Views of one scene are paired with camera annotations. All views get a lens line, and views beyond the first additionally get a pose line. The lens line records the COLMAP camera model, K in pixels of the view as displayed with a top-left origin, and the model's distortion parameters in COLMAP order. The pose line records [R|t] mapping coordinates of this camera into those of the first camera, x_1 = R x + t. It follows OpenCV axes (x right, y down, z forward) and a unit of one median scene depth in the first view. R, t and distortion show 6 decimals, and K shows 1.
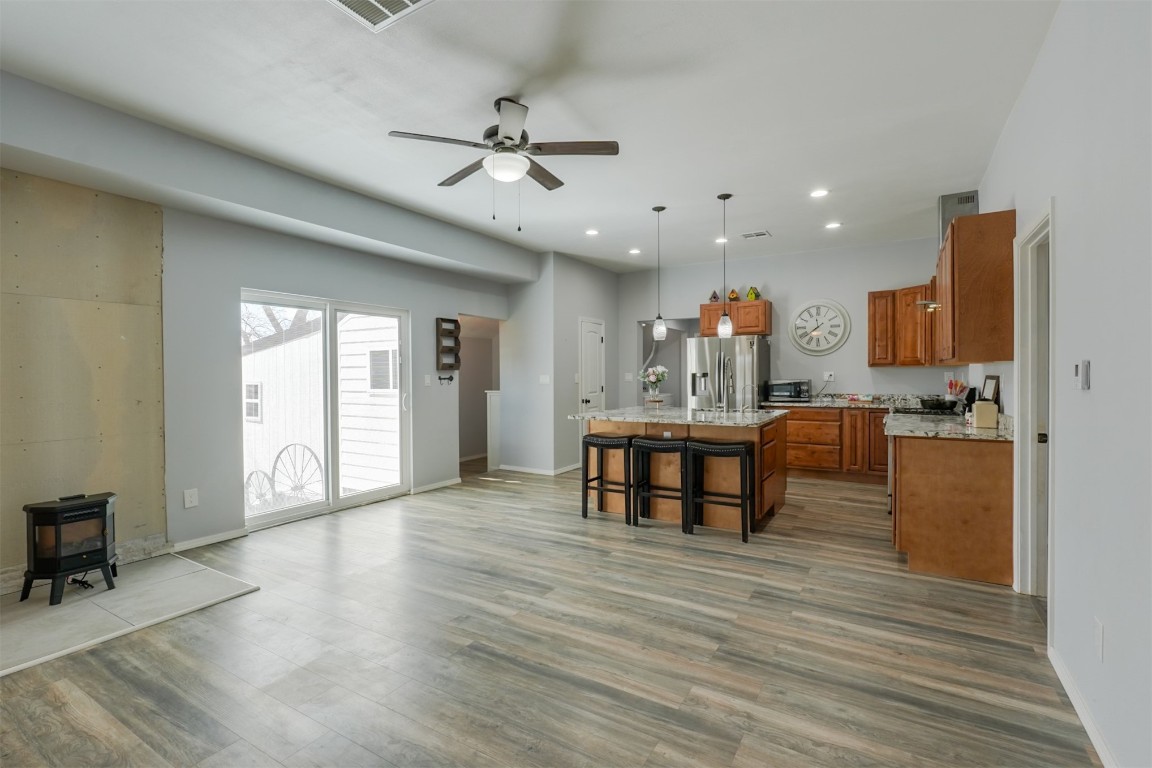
lens RADIAL K [[526.8, 0, 575.0], [0, 526.8, 380.9], [0, 0, 1]] dist [-0.005090, 0.000048]
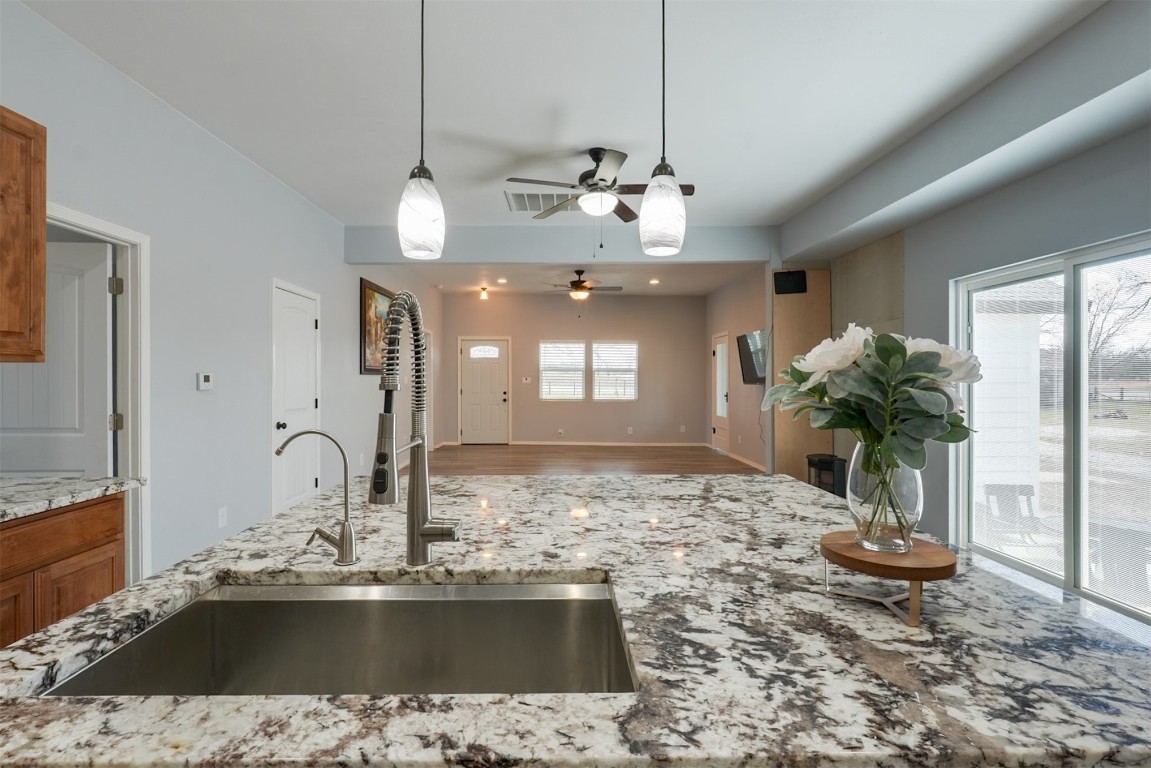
lens RADIAL K [[540.3, 0, 559.4], [0, 540.3, 380.3], [0, 0, 1]] dist [-0.001672, 0.000154]
pose [[-0.853948, 0.006899, -0.520313, 0.329248], [-0.001194, 0.999883, 0.015218, -0.015823], [0.520357, 0.013617, -0.853840, 1.133591]]
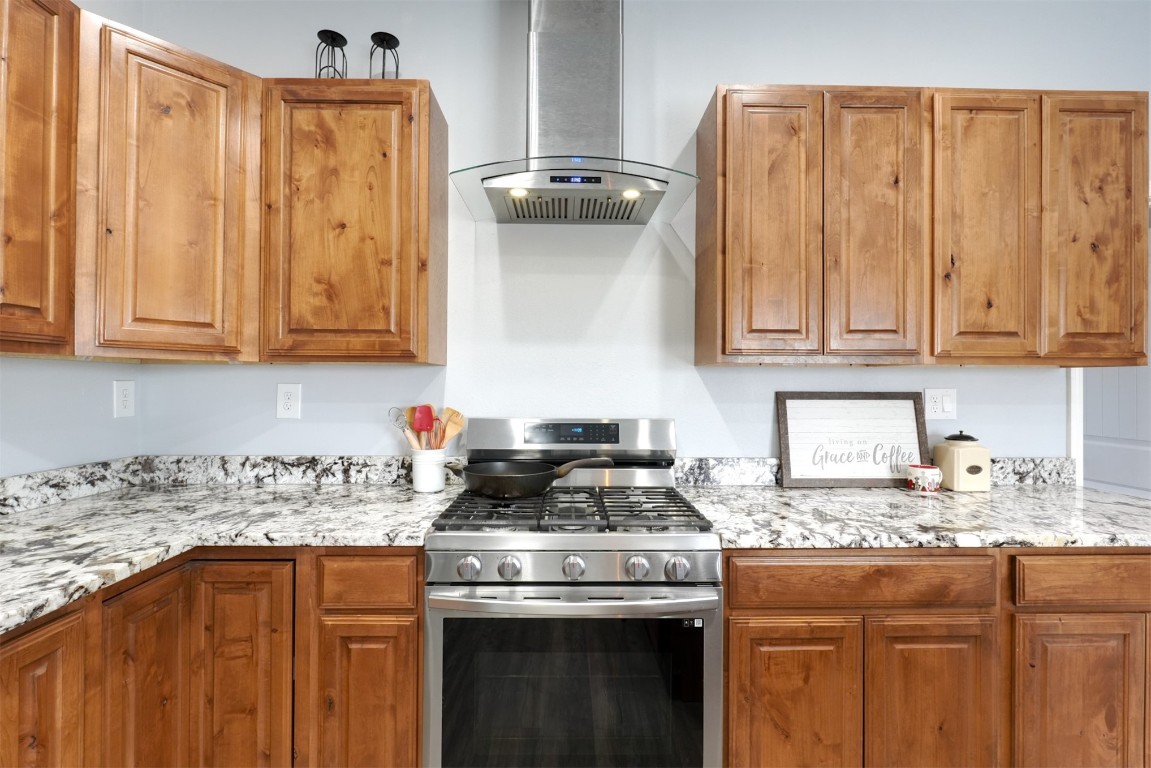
lens RADIAL K [[526.3, 0, 574.5], [0, 526.3, 380.9], [0, 0, 1]] dist [-0.005090, 0.000048]
pose [[-0.537808, 0.009171, 0.843018, 0.361528], [0.010809, 0.999934, -0.003982, -0.015555], [-0.842998, 0.006971, -0.537871, 1.080629]]
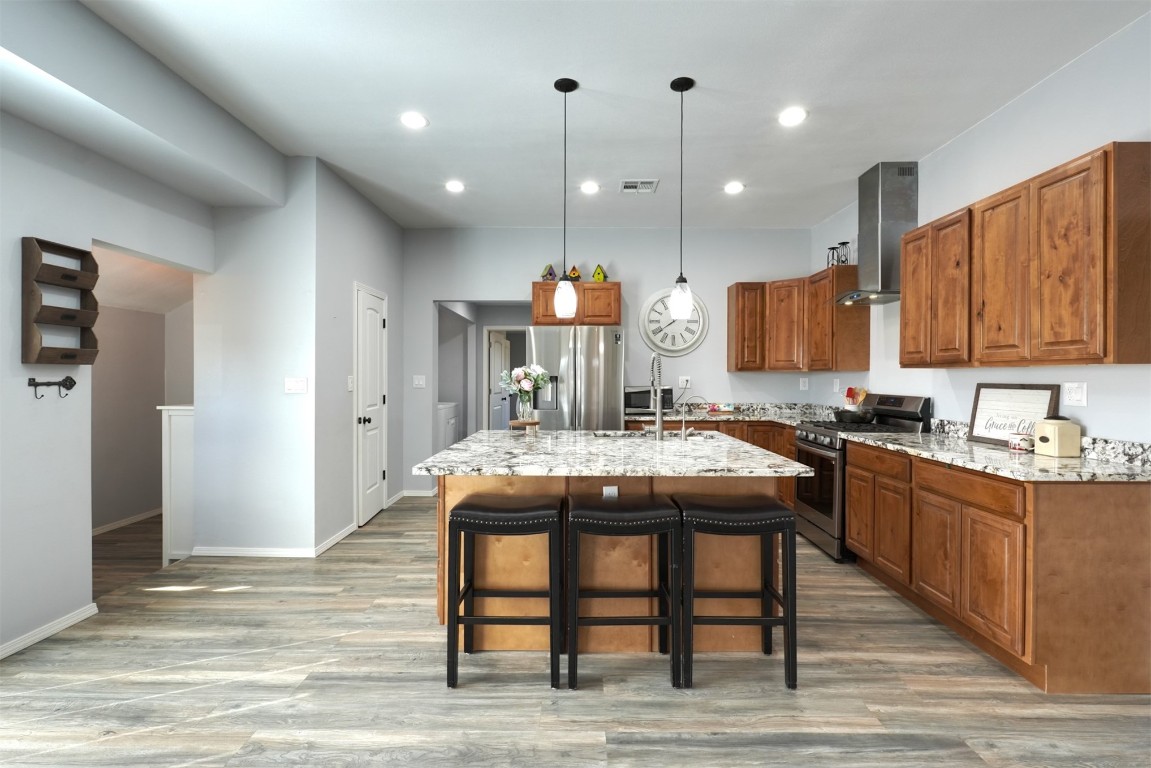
lens RADIAL K [[526.3, 0, 574.5], [0, 526.3, 380.9], [0, 0, 1]] dist [-0.005090, 0.000048]
pose [[0.860823, 0.005752, 0.508873, -0.110330], [-0.002582, 0.999973, -0.006936, -0.005423], [-0.508899, 0.004657, 0.860814, 0.477564]]
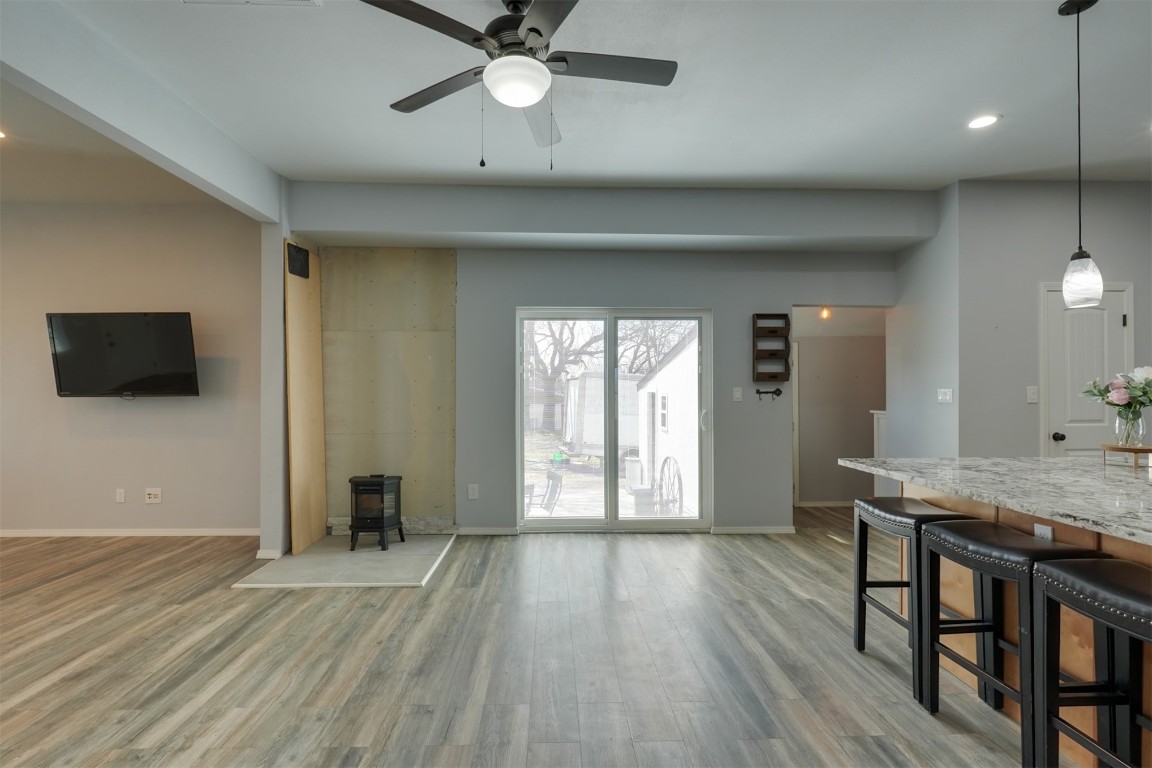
lens RADIAL K [[527.5, 0, 569.5], [0, 527.5, 386.5], [0, 0, 1]] dist [-0.005743, -0.000299]
pose [[0.542612, 0.000743, -0.839983, 0.274069], [-0.012998, 0.999887, -0.007512, -0.004015], [0.839883, 0.014994, 0.542561, 0.393107]]
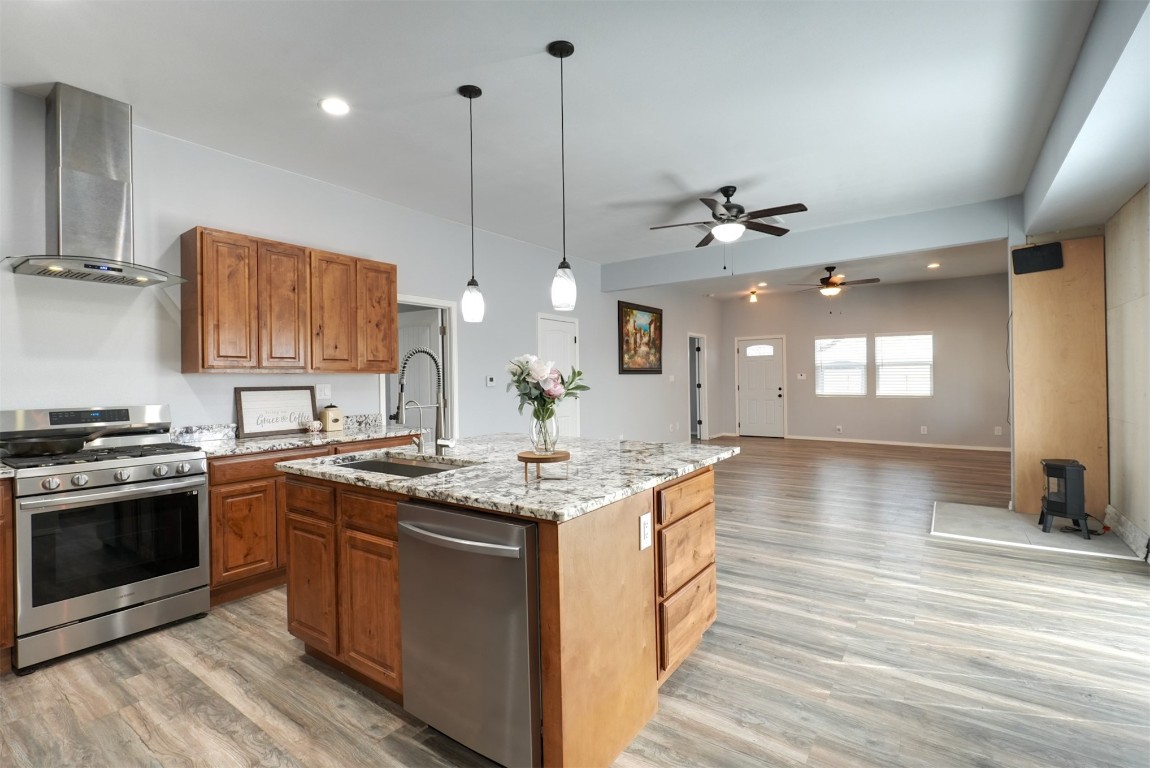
lens RADIAL K [[525.8, 0, 574.0], [0, 525.8, 380.9], [0, 0, 1]] dist [-0.005090, 0.000048]
pose [[-0.996775, 0.020994, 0.077451, 0.107456], [0.022199, 0.999645, 0.014729, -0.016588], [-0.077114, 0.016401, -0.996887, 1.404260]]
